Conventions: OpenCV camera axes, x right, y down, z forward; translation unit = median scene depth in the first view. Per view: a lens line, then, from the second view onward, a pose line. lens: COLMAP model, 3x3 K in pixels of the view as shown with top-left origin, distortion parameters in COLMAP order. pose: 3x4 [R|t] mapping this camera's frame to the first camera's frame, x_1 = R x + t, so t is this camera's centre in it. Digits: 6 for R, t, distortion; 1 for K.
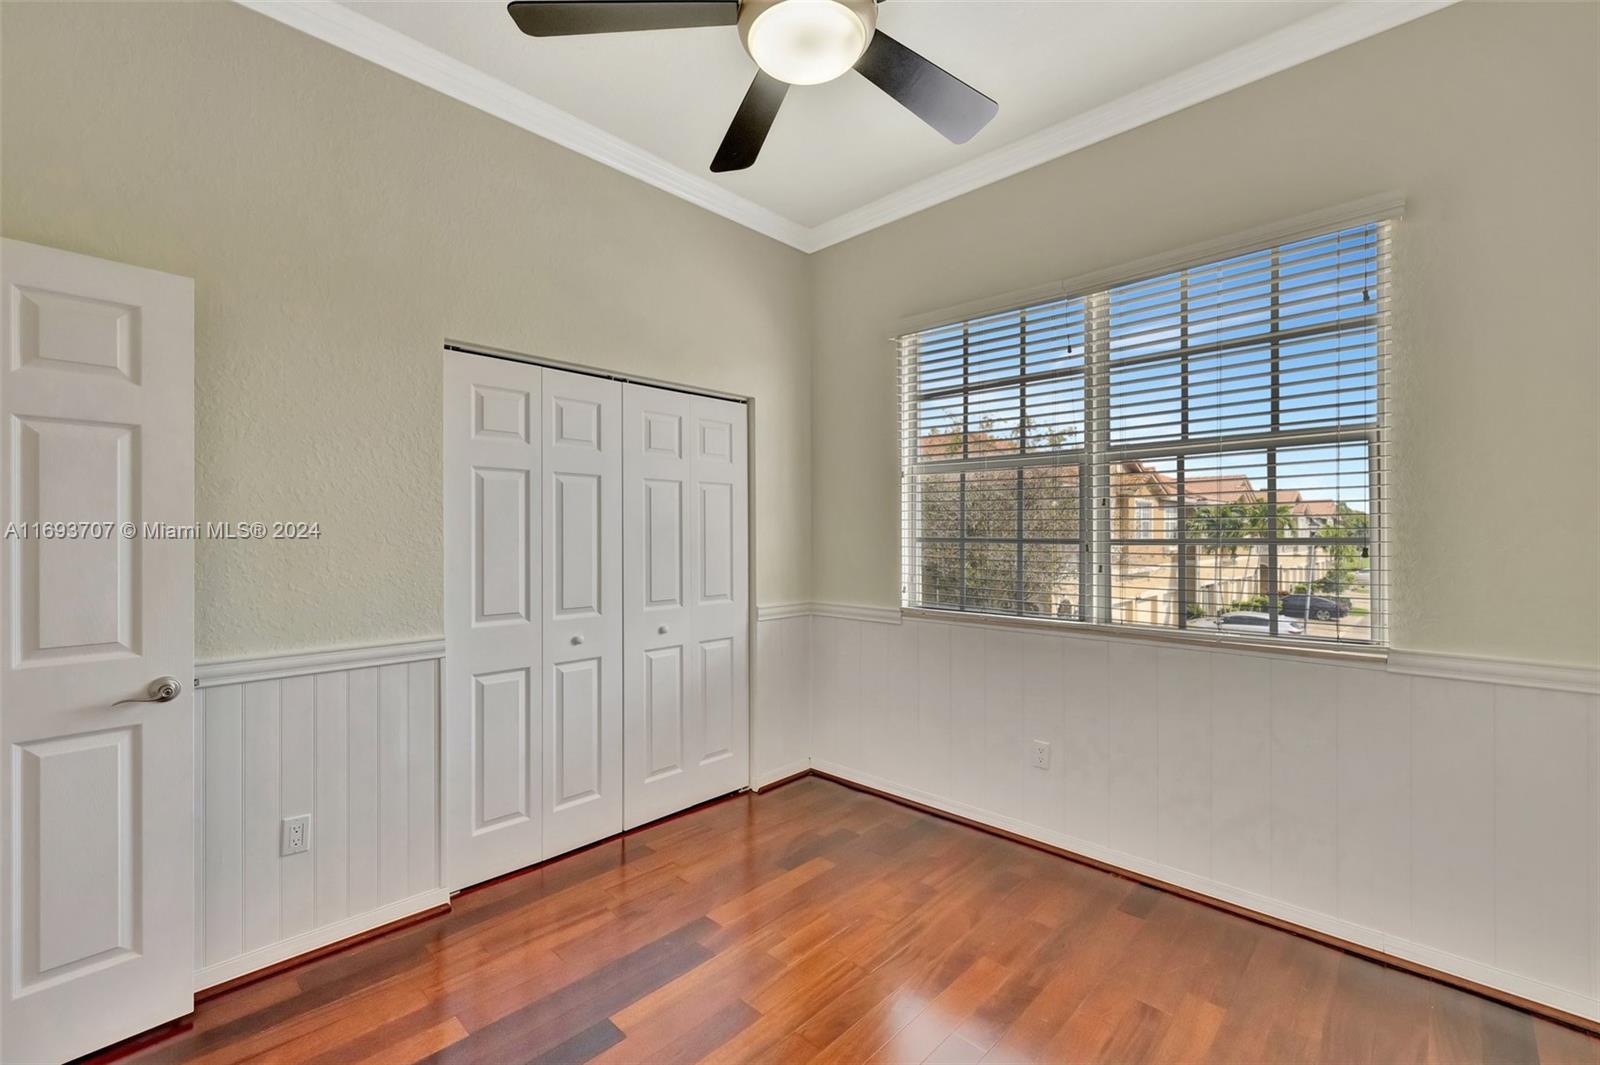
lens RADIAL K [[658.7, 0, 772.7], [0, 658.7, 538.3], [0, 0, 1]] dist [-0.000050, -0.000017]
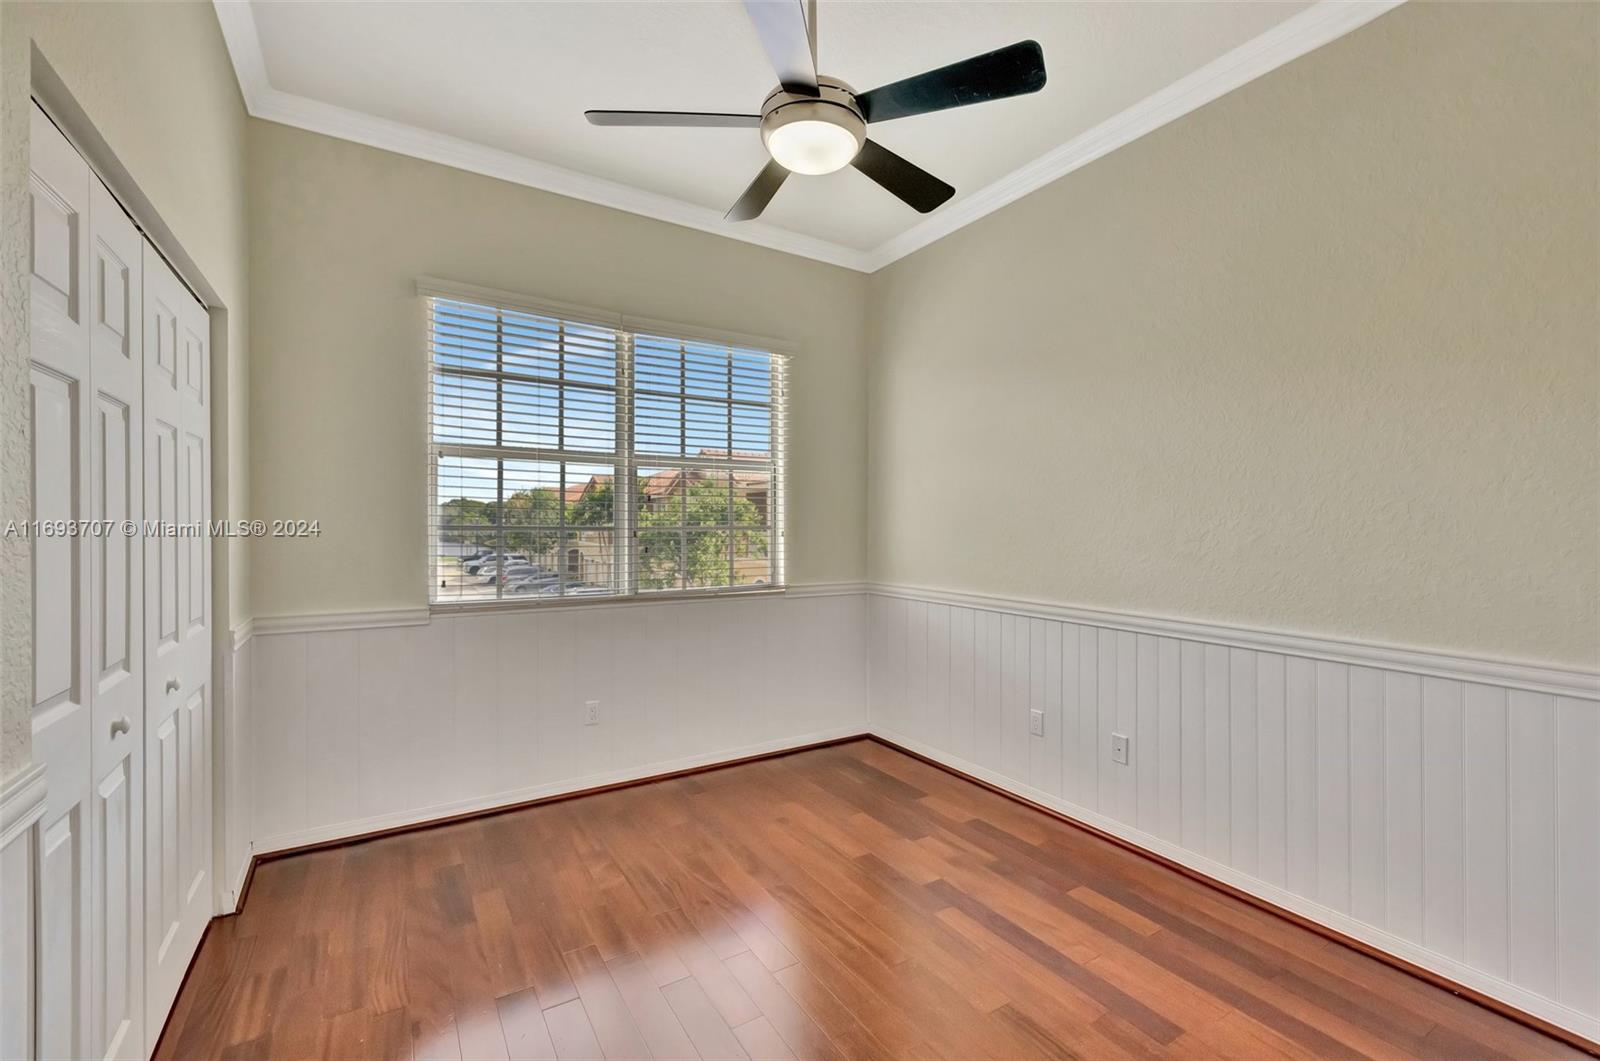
lens RADIAL K [[658.7, 0, 772.7], [0, 658.7, 536.3], [0, 0, 1]] dist [-0.000050, -0.000017]
pose [[0.267966, -0.001689, 0.963427, -0.651573], [0.006957, 0.999976, -0.000182, 0.021345], [-0.963403, 0.006751, 0.267971, 0.399056]]
